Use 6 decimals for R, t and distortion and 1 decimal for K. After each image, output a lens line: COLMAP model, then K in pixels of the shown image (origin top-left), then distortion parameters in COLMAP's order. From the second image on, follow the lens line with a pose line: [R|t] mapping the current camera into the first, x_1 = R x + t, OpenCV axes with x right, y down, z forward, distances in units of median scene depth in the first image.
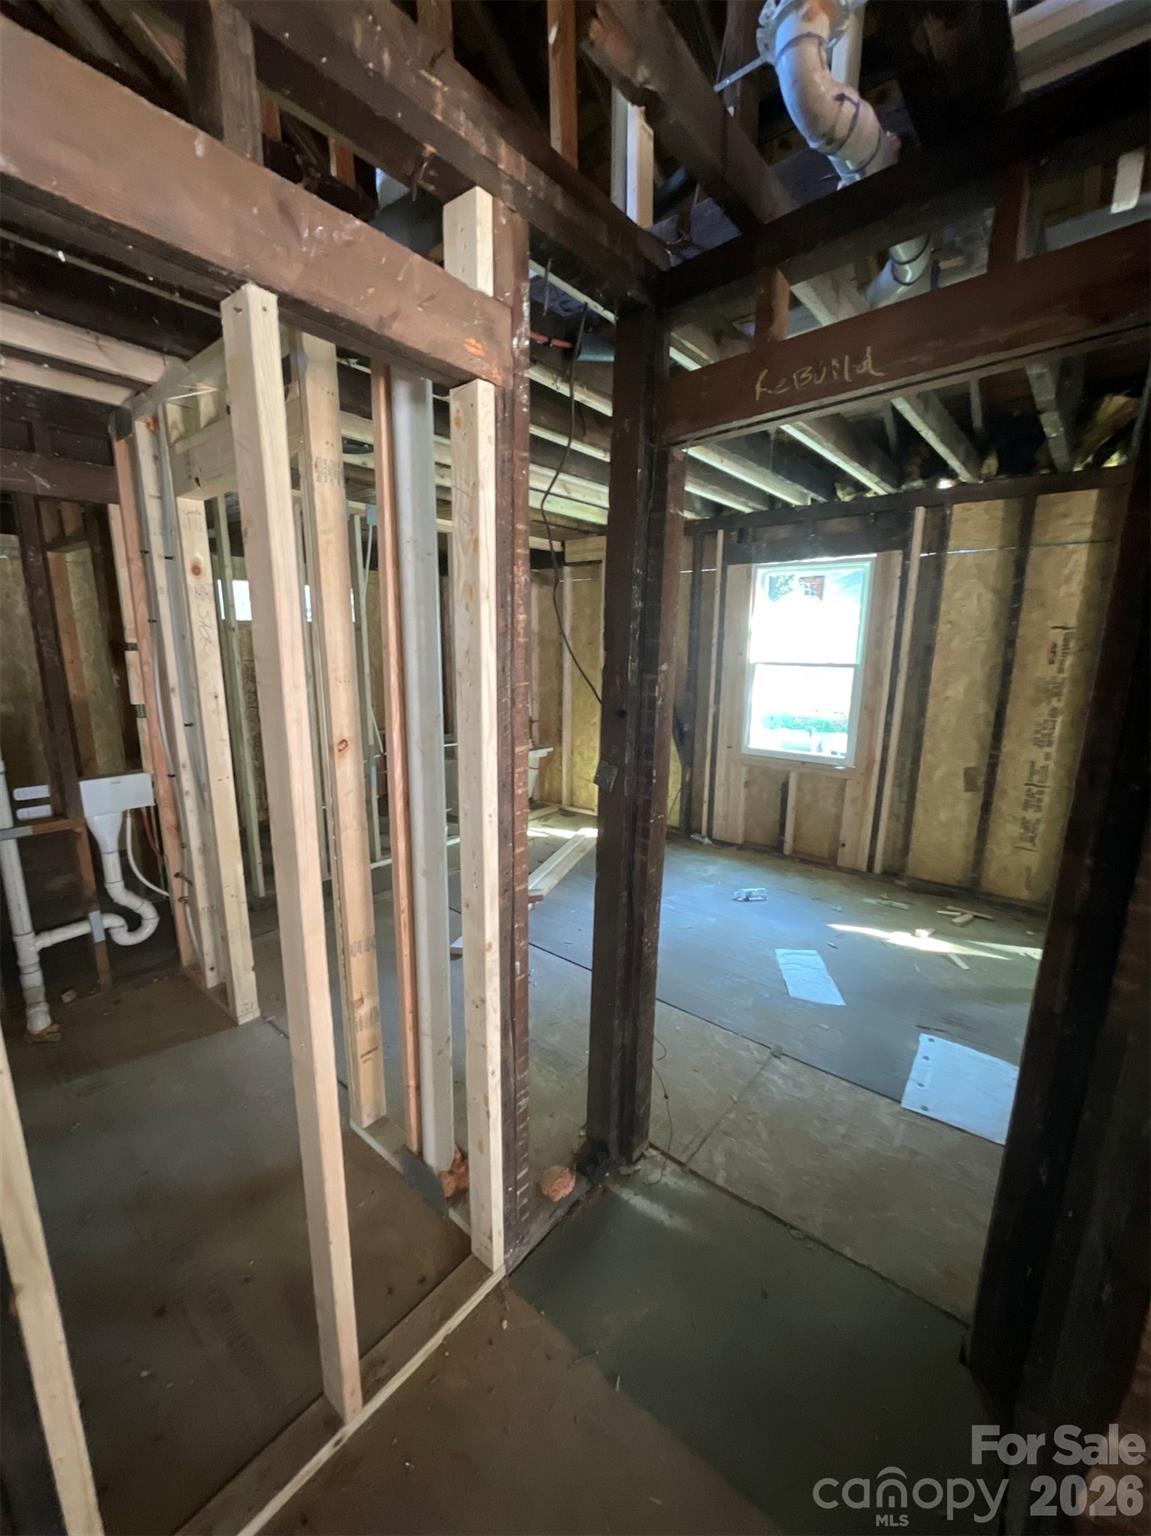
lens RADIAL K [[621.4, 0, 577.7], [0, 621.4, 769.2], [0, 0, 1]] dist [-0.001928, 0.000580]
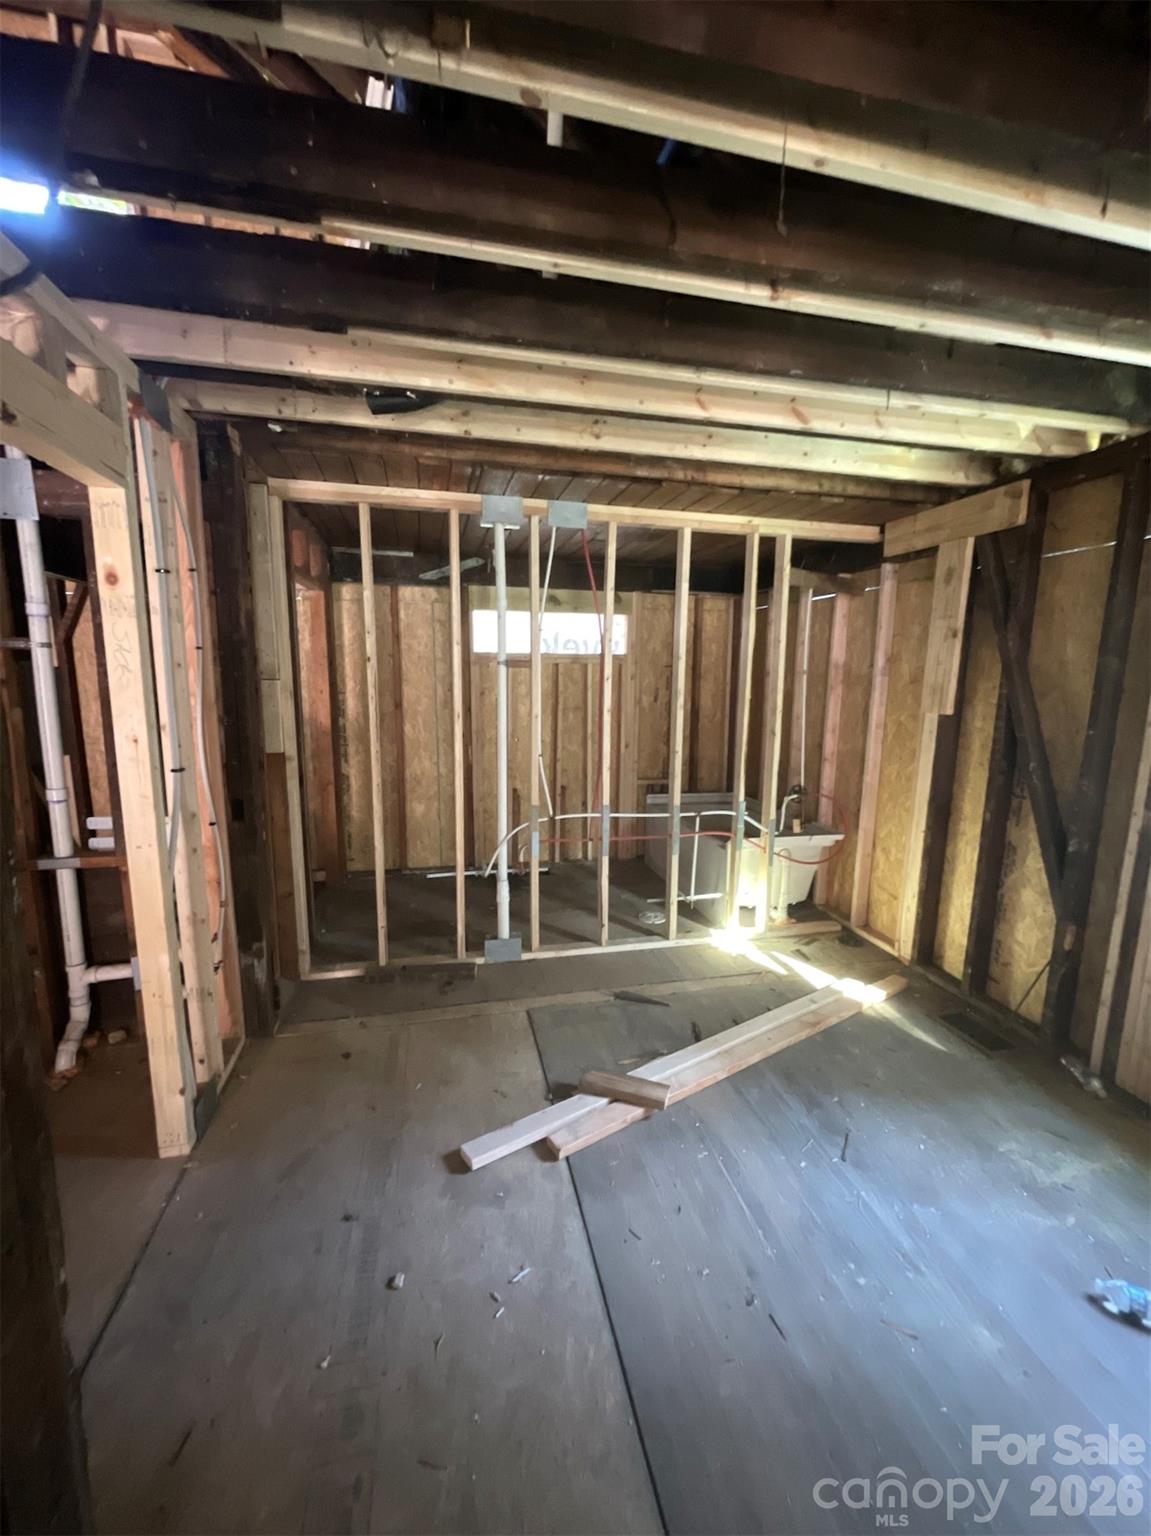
lens RADIAL K [[621.4, 0, 577.7], [0, 621.4, 769.2], [0, 0, 1]] dist [-0.001928, 0.000580]
pose [[0.791130, 0.098913, -0.603597, 0.303913], [-0.132966, 0.991050, -0.011871, -0.137144], [0.597020, 0.089649, 0.797201, 0.674119]]
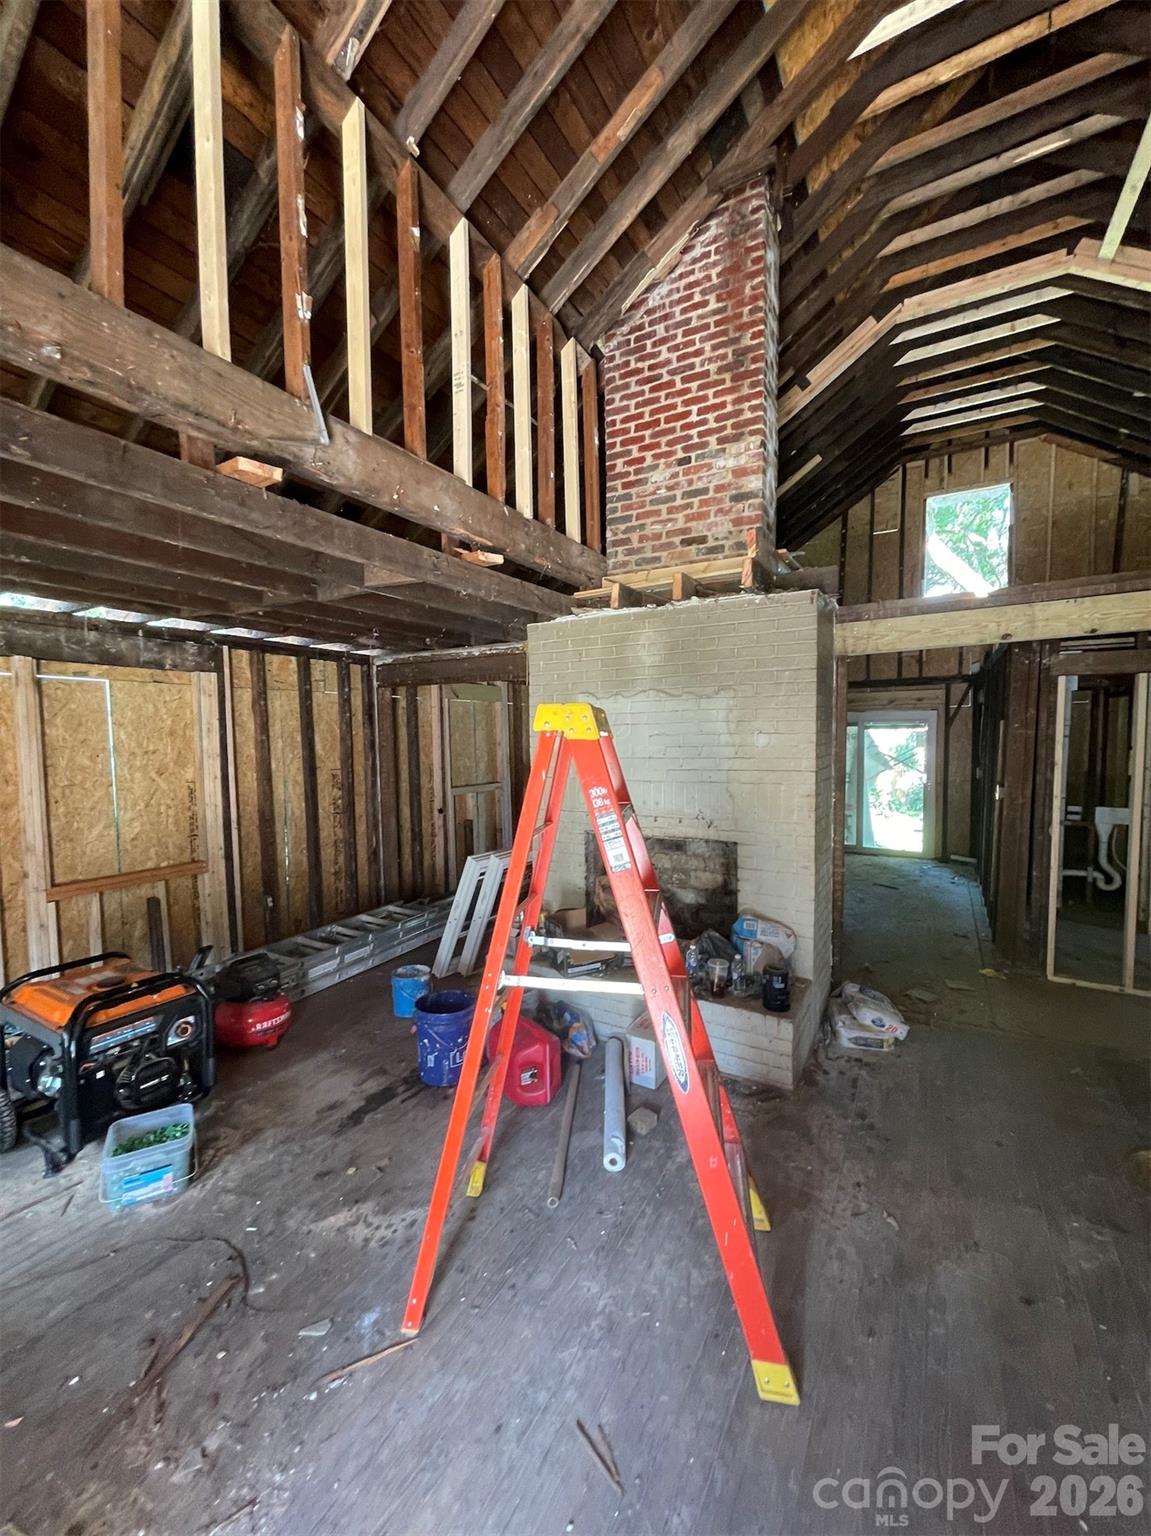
lens RADIAL K [[621.4, 0, 577.7], [0, 621.4, 769.2], [0, 0, 1]] dist [-0.001928, 0.000580]
pose [[0.153340, 0.043483, -0.987216, 1.155306], [-0.199464, 0.979829, 0.012176, 0.240012], [0.967833, 0.195047, 0.158921, -1.234211]]
